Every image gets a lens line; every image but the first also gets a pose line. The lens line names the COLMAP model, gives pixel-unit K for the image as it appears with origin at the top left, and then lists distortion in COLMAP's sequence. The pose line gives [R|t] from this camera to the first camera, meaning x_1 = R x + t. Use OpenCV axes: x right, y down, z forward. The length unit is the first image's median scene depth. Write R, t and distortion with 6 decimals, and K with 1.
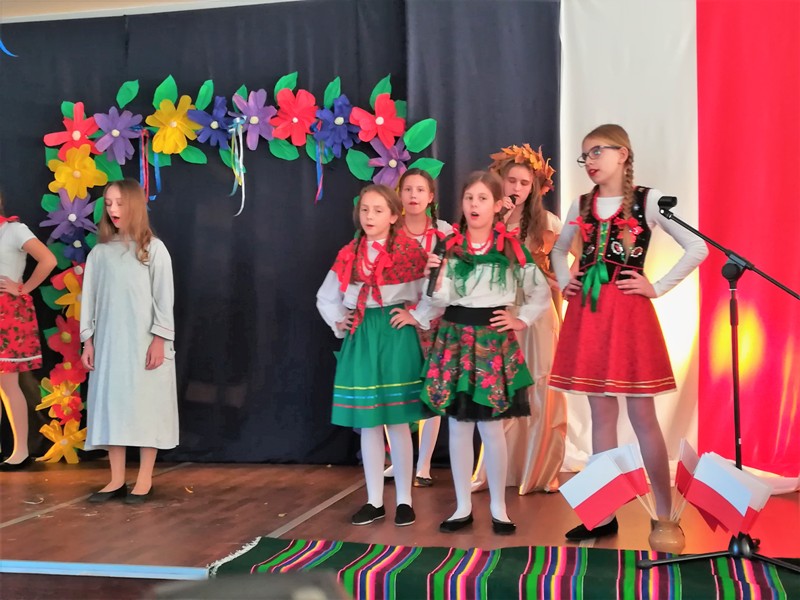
lens RADIAL K [[1095.2, 0, 426.8], [0, 1095.2, 301.5], [0, 0, 1]] dist [0.064371, -0.047395]
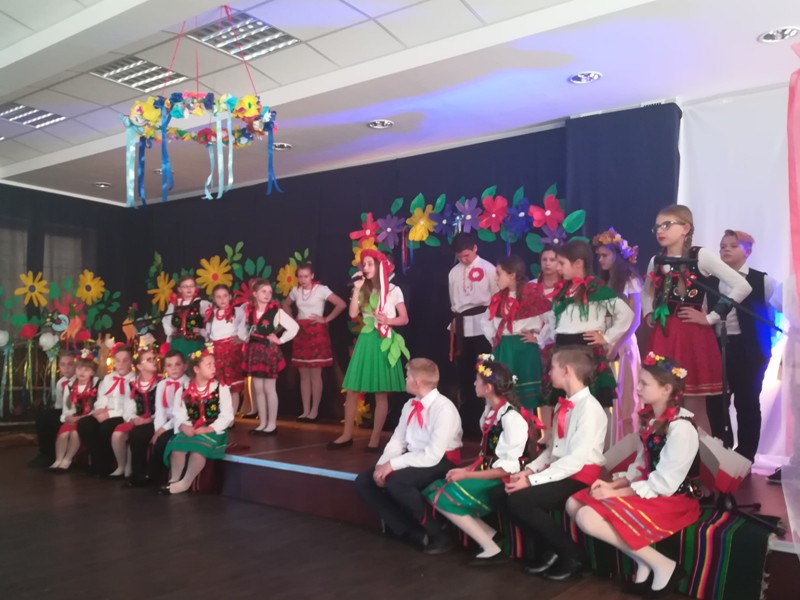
lens RADIAL K [[734.8, 0, 321.8], [0, 734.8, 328.2], [0, 0, 1]] dist [0.068813, -0.095627]
pose [[0.893685, 0.016657, -0.448386, 0.133286], [-0.025239, 0.999595, -0.013172, 0.014049], [0.447985, 0.023089, 0.893743, -0.042104]]
